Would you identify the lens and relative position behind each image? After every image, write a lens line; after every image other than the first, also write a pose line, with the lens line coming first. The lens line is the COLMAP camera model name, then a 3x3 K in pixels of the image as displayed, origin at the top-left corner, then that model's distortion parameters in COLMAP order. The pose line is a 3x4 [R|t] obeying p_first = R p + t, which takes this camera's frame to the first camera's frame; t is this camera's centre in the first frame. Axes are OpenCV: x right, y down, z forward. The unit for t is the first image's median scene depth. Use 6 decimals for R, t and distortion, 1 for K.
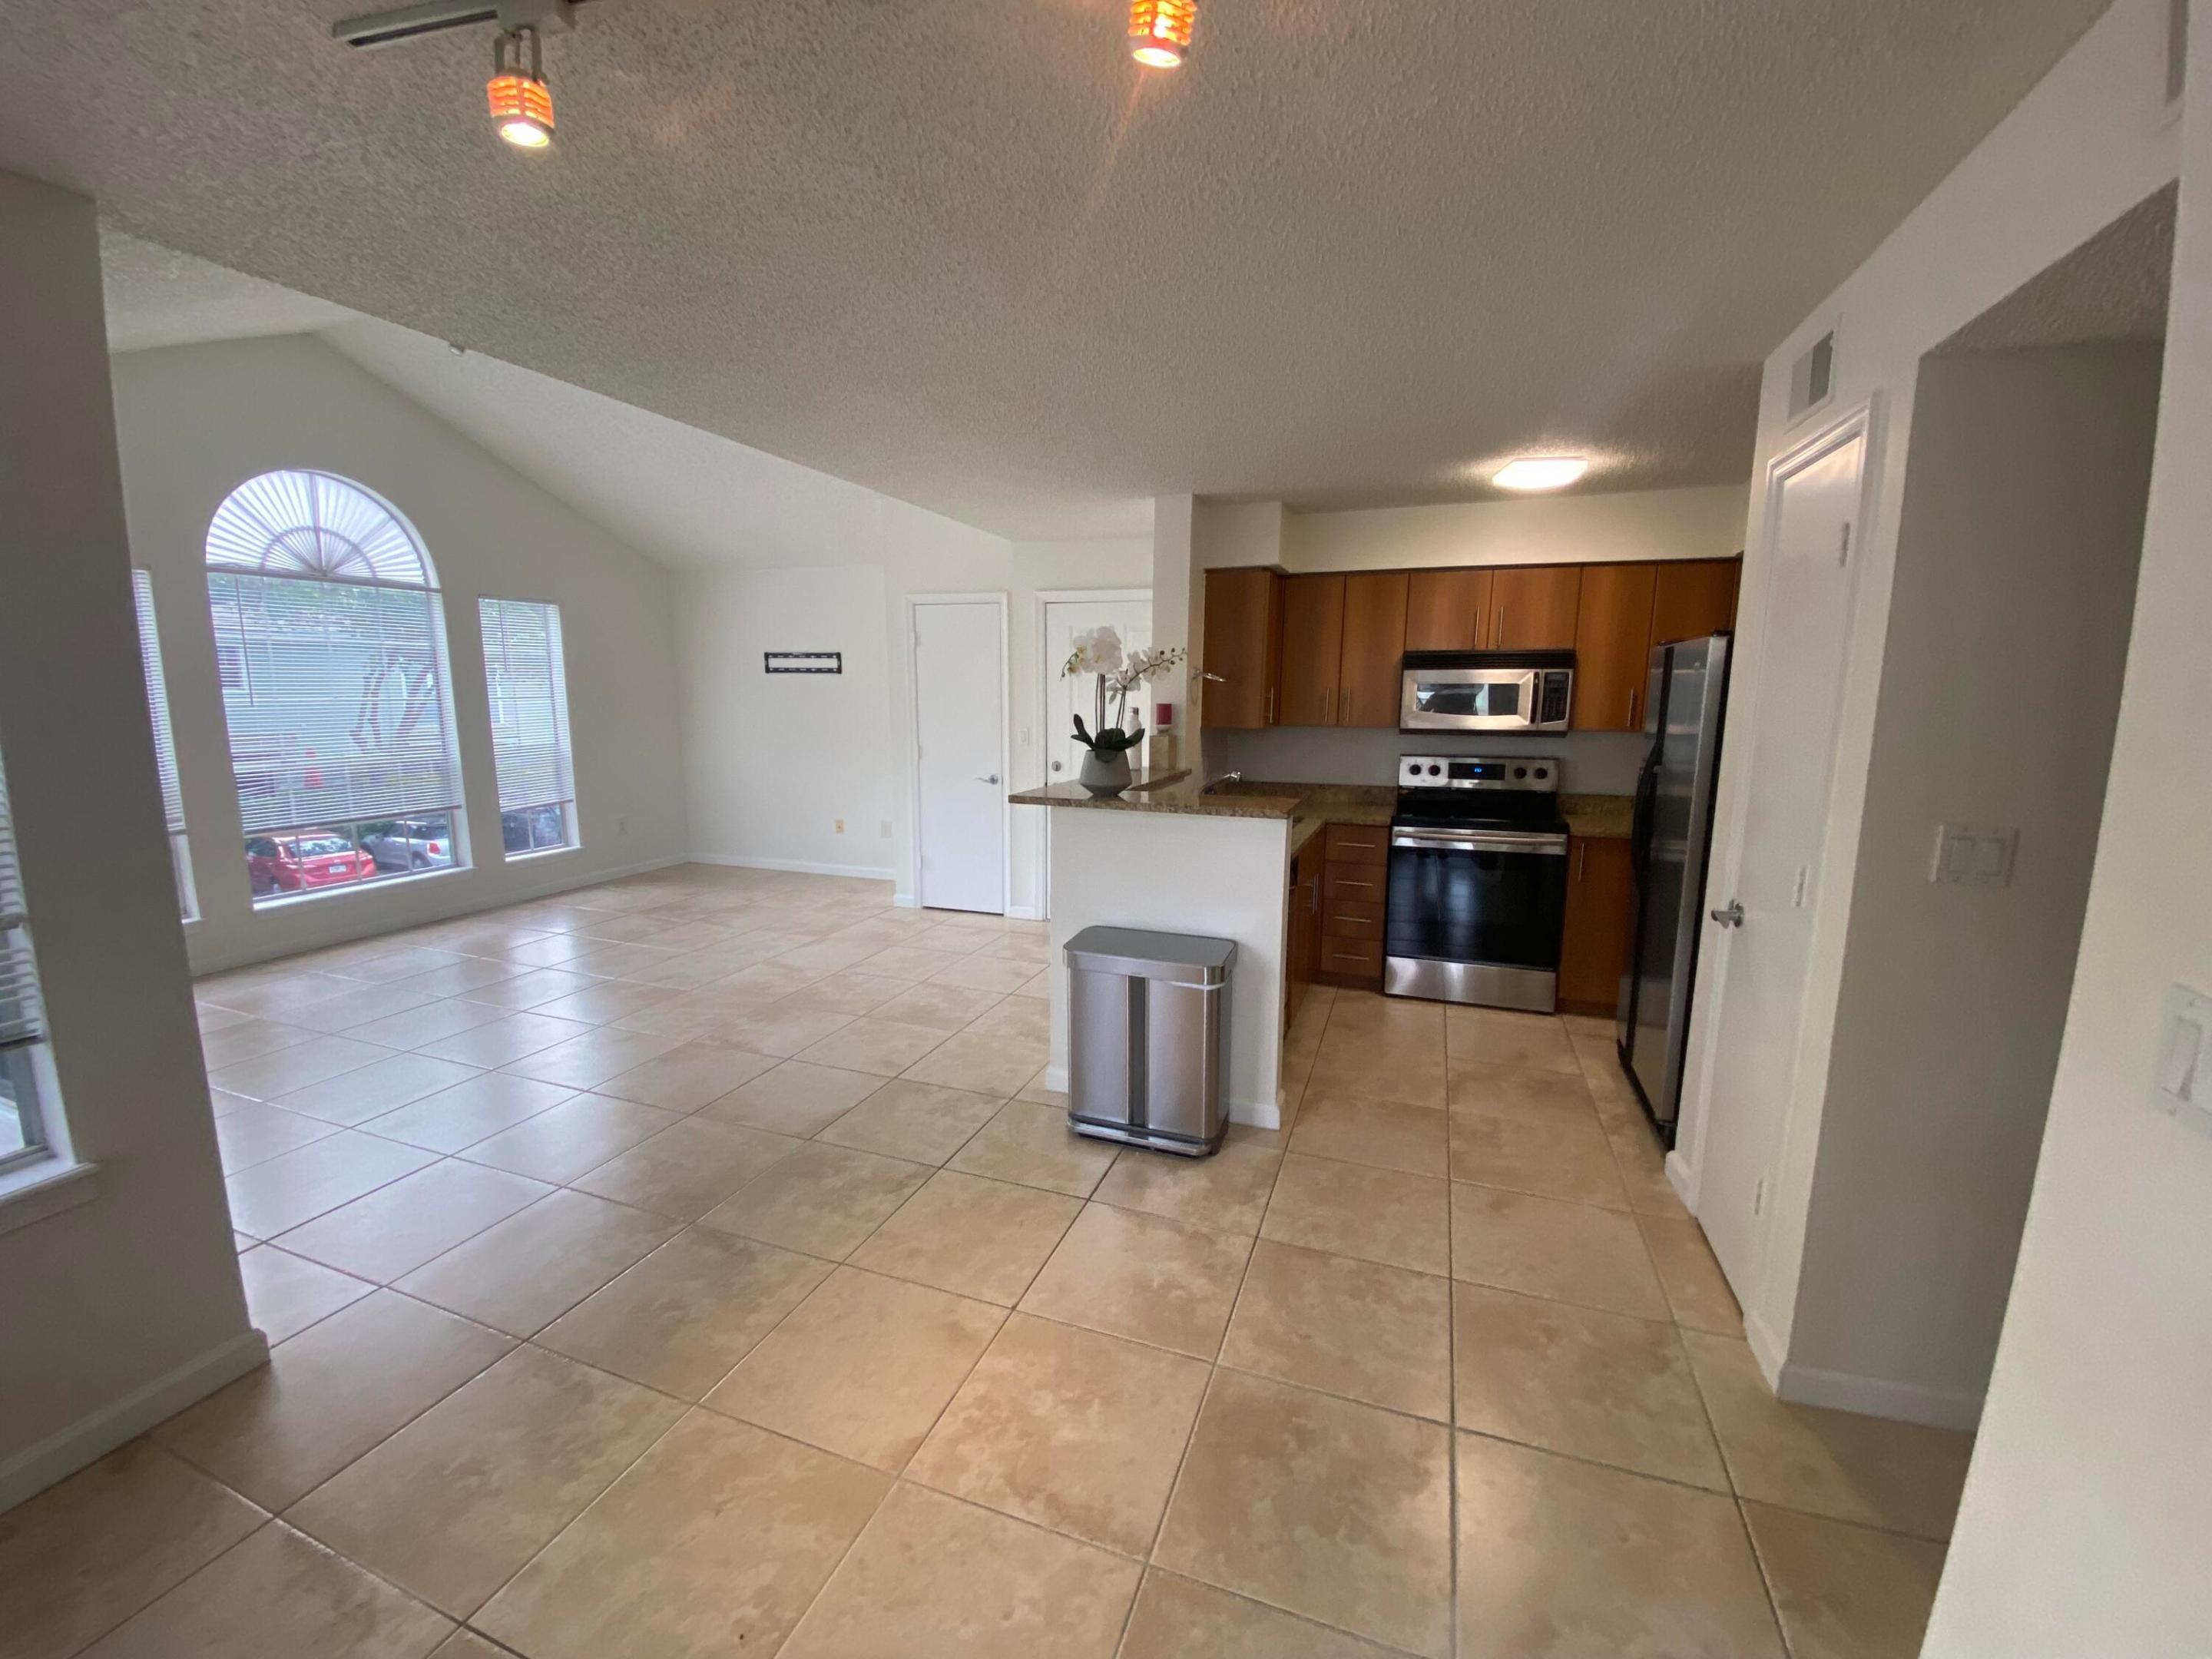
lens RADIAL K [[888.2, 0, 1106.0], [0, 888.2, 829.5], [0, 0, 1]] dist [0.025080, -0.025904]
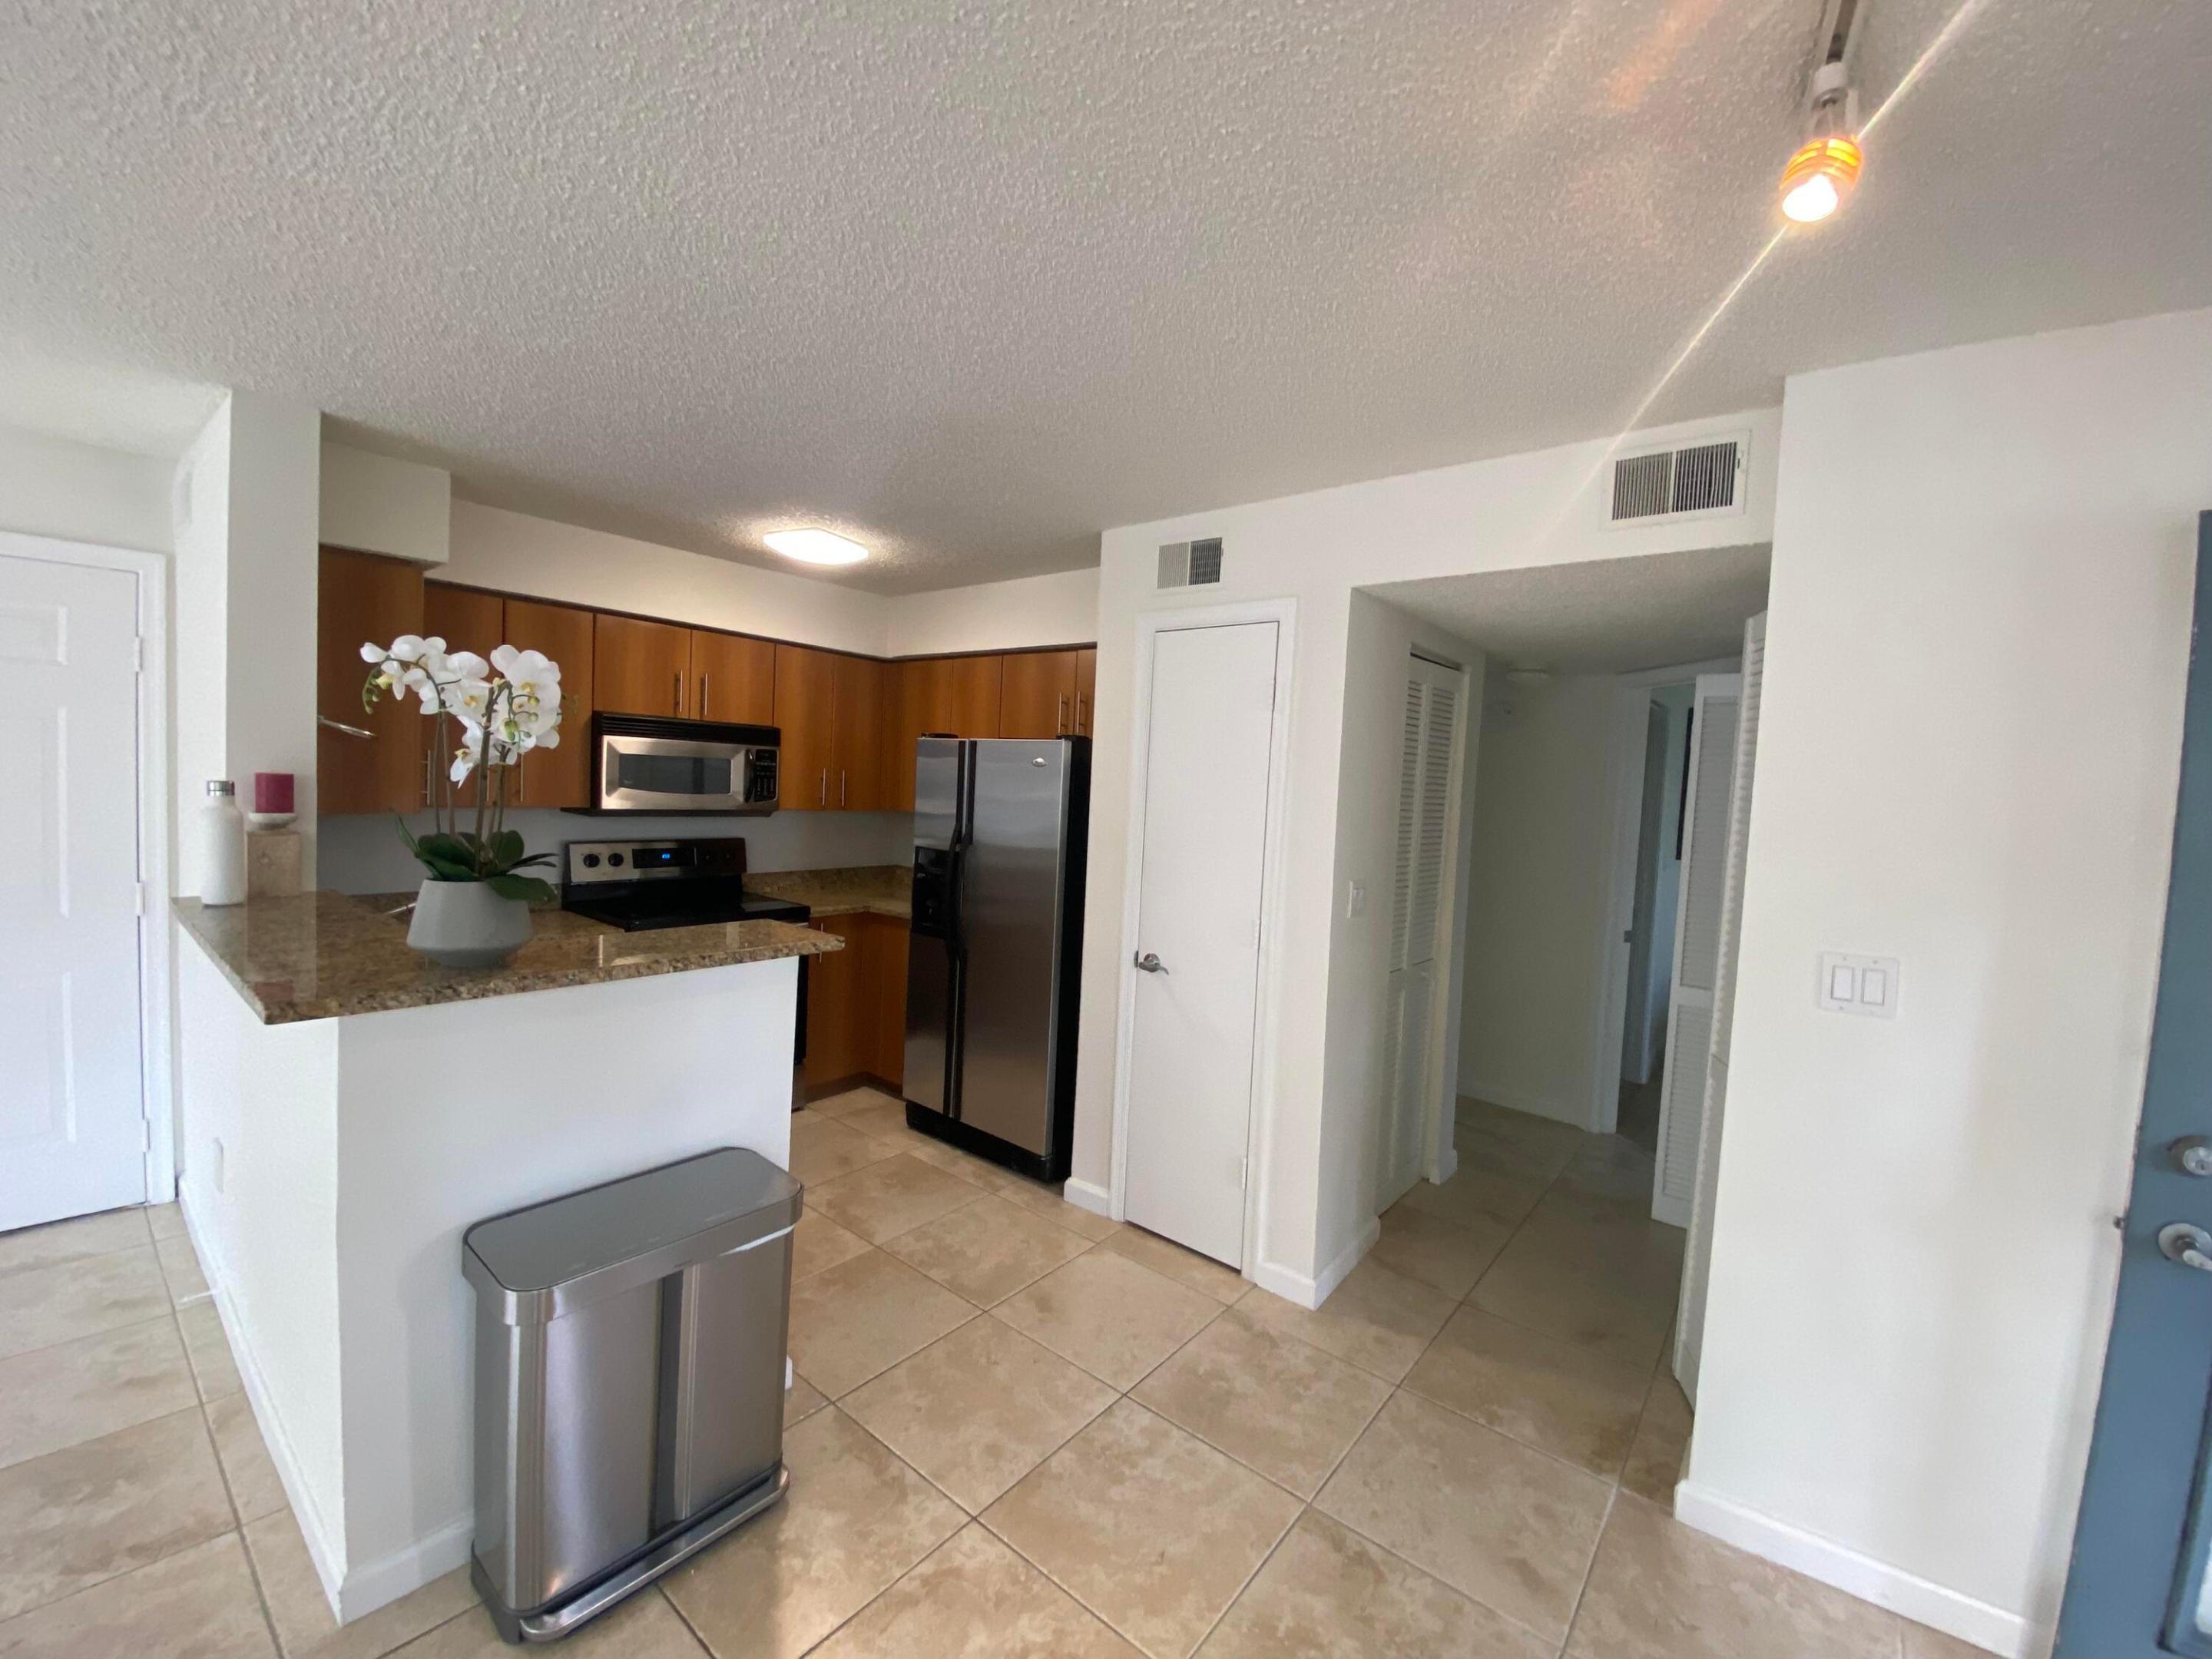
lens RADIAL K [[888.2, 0, 1106.0], [0, 888.2, 829.5], [0, 0, 1]] dist [0.025080, -0.025904]
pose [[0.323081, -0.043659, 0.945364, -0.465164], [0.103860, 0.994537, 0.010436, -0.105222], [-0.940655, 0.094814, 0.325850, 0.597374]]
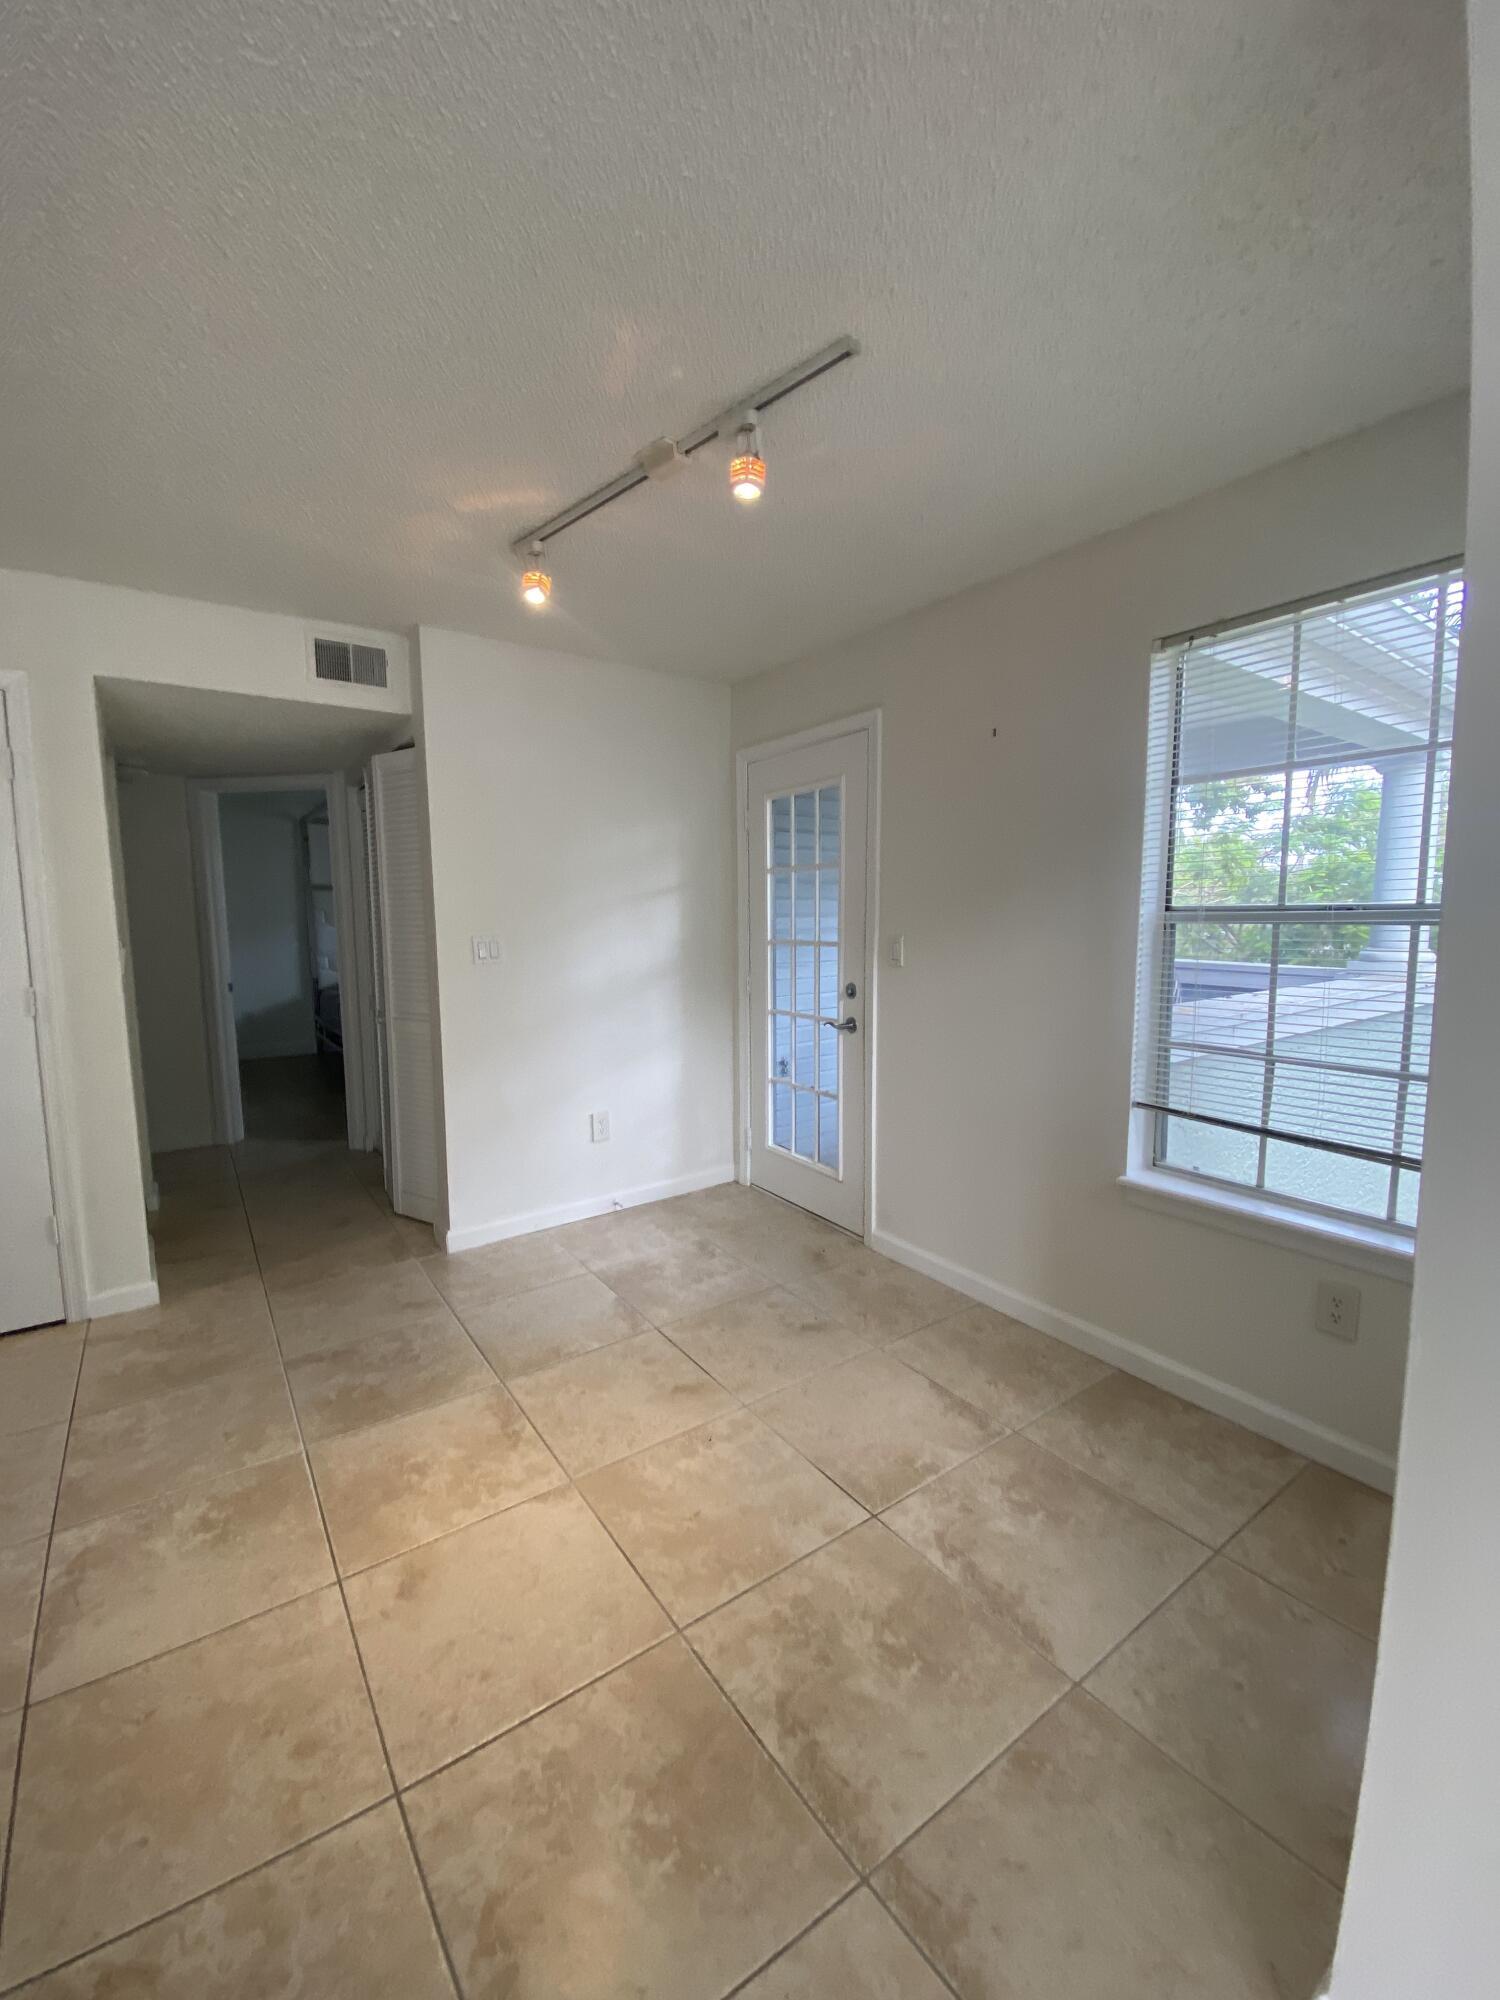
lens RADIAL K [[803.1, 0, 750.0], [0, 803.1, 1000.0], [0, 0, 1]] dist [0.025080, -0.025904]
pose [[-0.823949, -0.064520, 0.562979, -0.701264], [0.089399, 0.966255, 0.241577, -0.113548], [-0.559567, 0.249377, -0.790377, 1.084655]]
